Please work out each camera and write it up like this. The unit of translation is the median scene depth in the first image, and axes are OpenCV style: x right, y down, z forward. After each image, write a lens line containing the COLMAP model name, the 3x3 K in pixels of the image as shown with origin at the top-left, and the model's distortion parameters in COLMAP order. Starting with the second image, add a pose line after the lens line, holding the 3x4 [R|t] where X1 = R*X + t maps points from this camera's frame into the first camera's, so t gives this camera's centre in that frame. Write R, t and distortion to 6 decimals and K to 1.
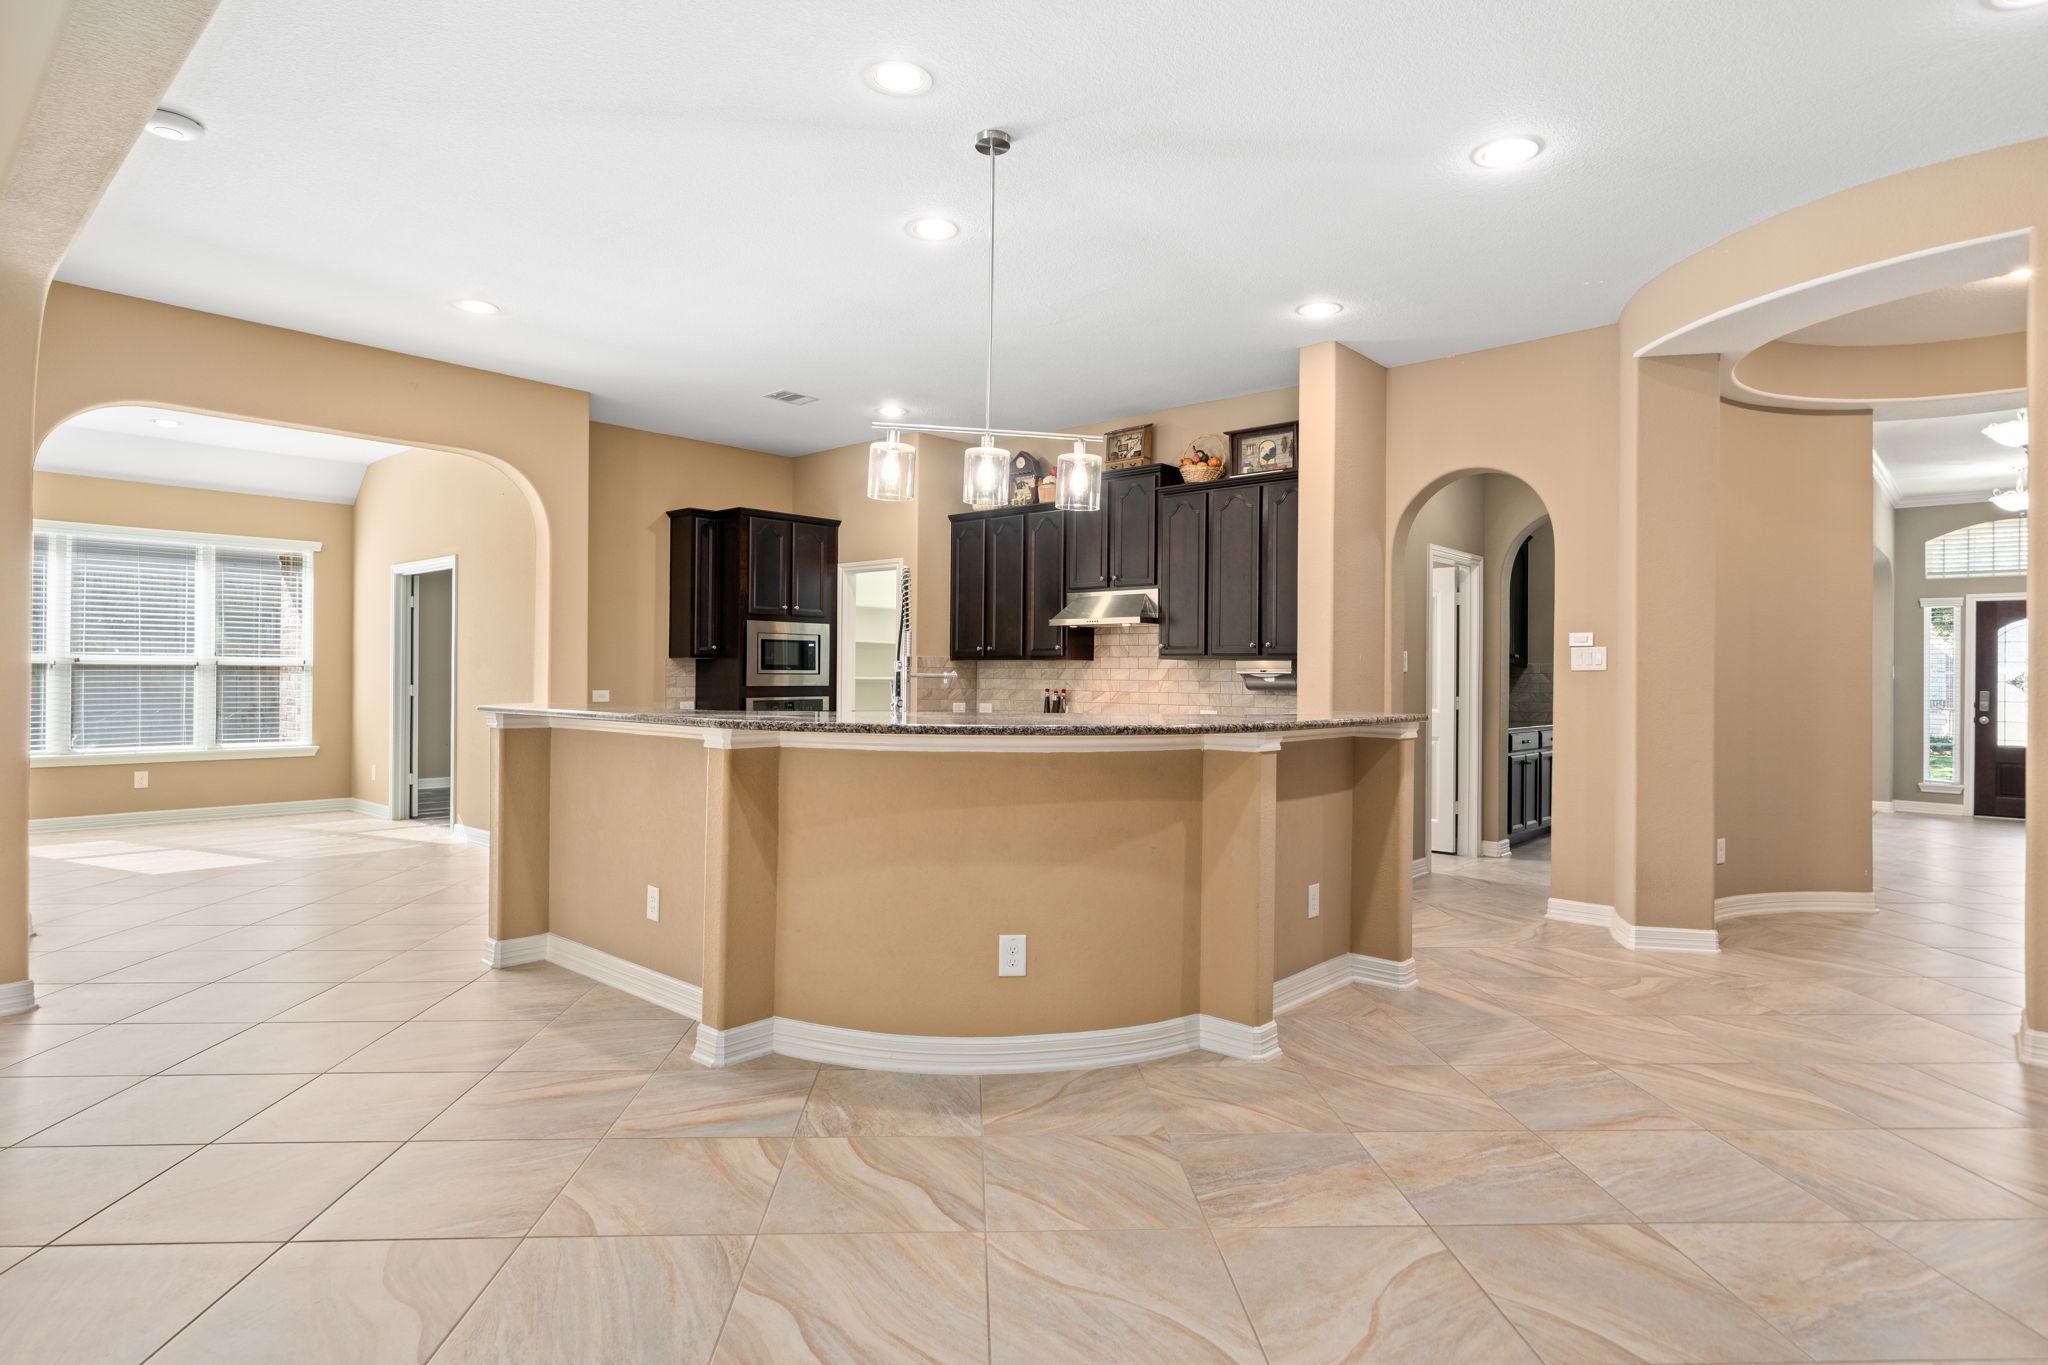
lens RADIAL K [[1097.4, 0, 1024.0], [0, 1097.4, 682.5], [0, 0, 1]] dist [-0.000837, 0.002184]
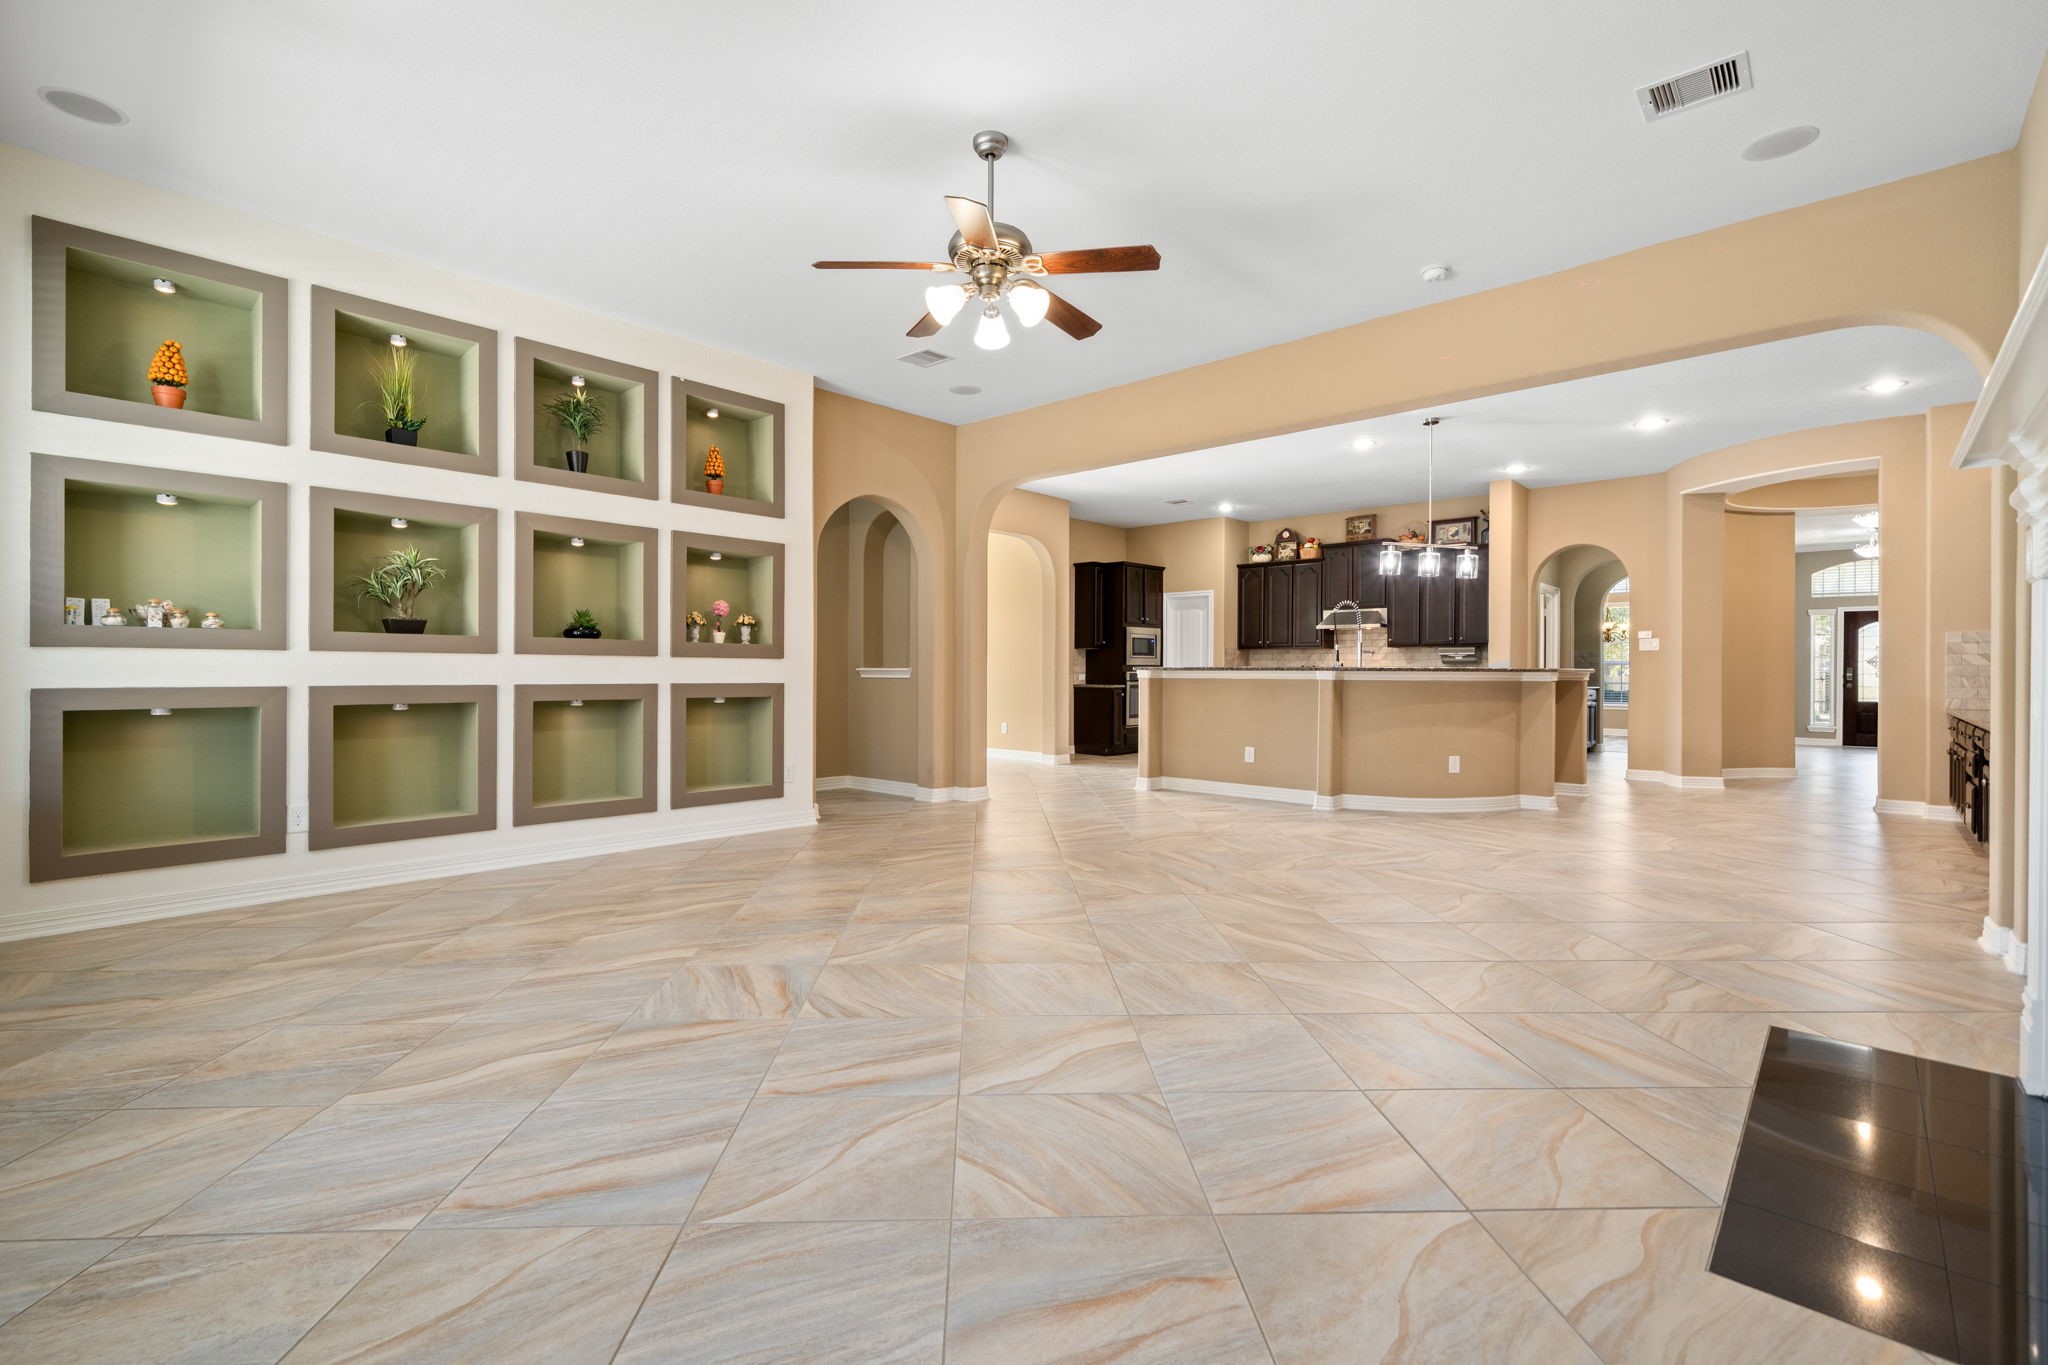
lens RADIAL K [[908.6, 0, 1024.0], [0, 908.6, 682.5], [0, 0, 1]] dist [0.004900, -0.000035]
pose [[0.999949, -0.003213, -0.009600, -0.415581], [0.003266, 0.999979, 0.005535, 0.023658], [0.009582, -0.005566, 0.999939, -0.448006]]
